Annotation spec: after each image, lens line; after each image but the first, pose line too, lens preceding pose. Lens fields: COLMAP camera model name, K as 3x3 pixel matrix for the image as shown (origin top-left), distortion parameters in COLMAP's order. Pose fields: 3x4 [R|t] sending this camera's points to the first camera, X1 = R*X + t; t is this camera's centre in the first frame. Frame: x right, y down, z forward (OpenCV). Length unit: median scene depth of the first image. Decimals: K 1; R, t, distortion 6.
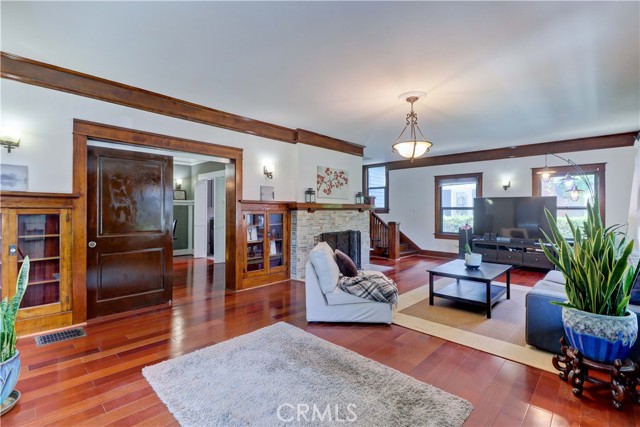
lens RADIAL K [[289.1, 0, 320.0], [0, 289.1, 213.5], [0, 0, 1]] dist [-0.015189, 0.000095]
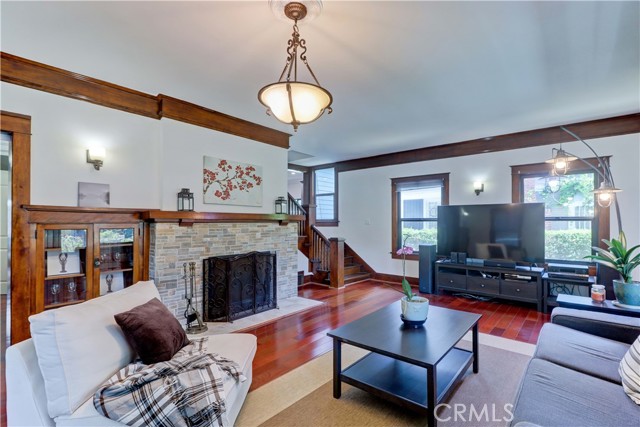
lens RADIAL K [[301.4, 0, 321.0], [0, 301.4, 225.3], [0, 0, 1]] dist [0.001253, -0.000188]
pose [[0.997083, -0.003082, 0.076262, 0.189489], [0.003283, 0.999991, -0.002508, -0.002335], [-0.076254, 0.002751, 0.997085, 0.262901]]
